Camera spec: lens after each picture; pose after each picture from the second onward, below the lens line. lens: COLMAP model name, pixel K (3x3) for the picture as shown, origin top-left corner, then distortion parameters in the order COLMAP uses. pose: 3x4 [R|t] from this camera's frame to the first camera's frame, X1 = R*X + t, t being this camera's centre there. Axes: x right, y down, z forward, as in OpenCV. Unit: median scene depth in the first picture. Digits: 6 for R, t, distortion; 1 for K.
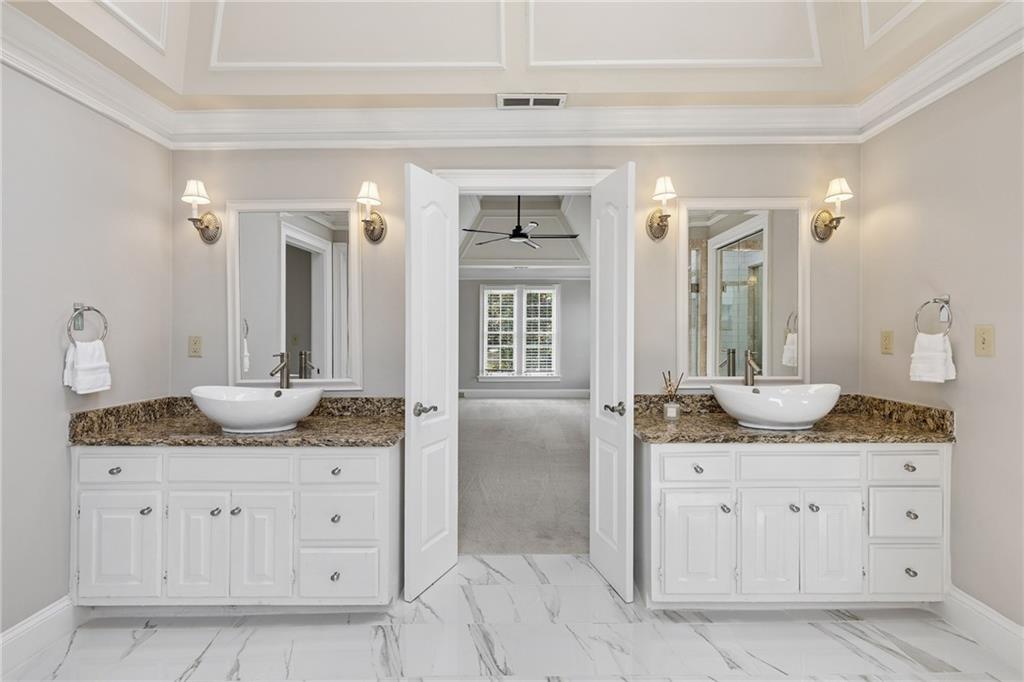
lens RADIAL K [[458.9, 0, 517.7], [0, 458.9, 337.4], [0, 0, 1]] dist [-0.000899, 0.000683]
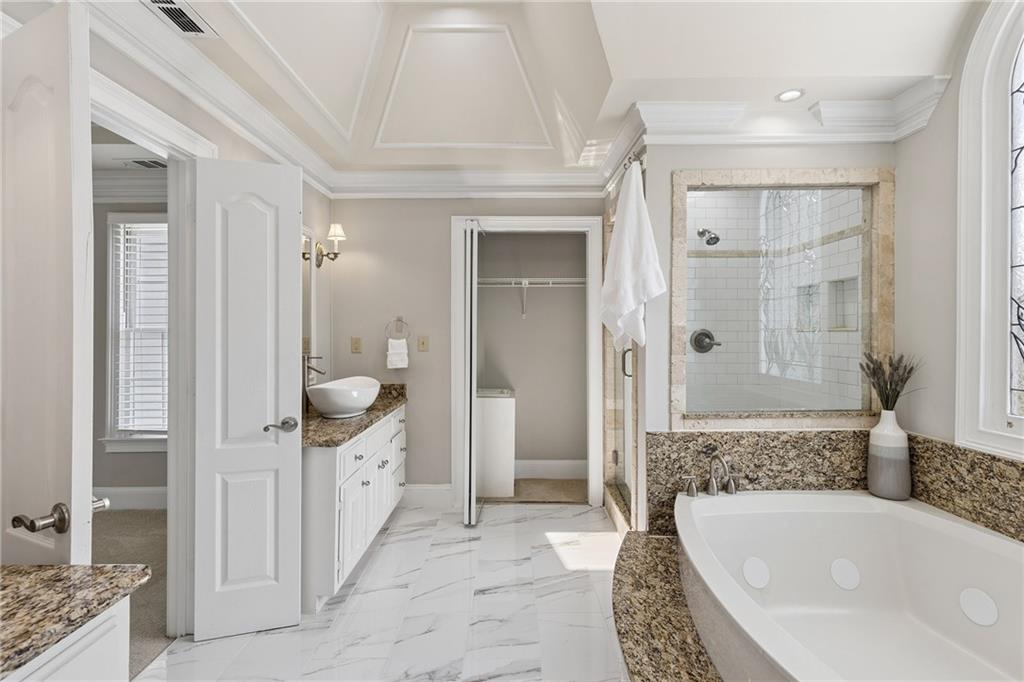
lens RADIAL K [[458.9, 0, 516.2], [0, 458.9, 334.1], [0, 0, 1]] dist [-0.000899, 0.000683]
pose [[-0.013258, -0.002728, 0.999908, -0.768978], [0.009109, 0.999954, 0.002849, -0.027363], [-0.999871, 0.009146, -0.013232, 0.589868]]
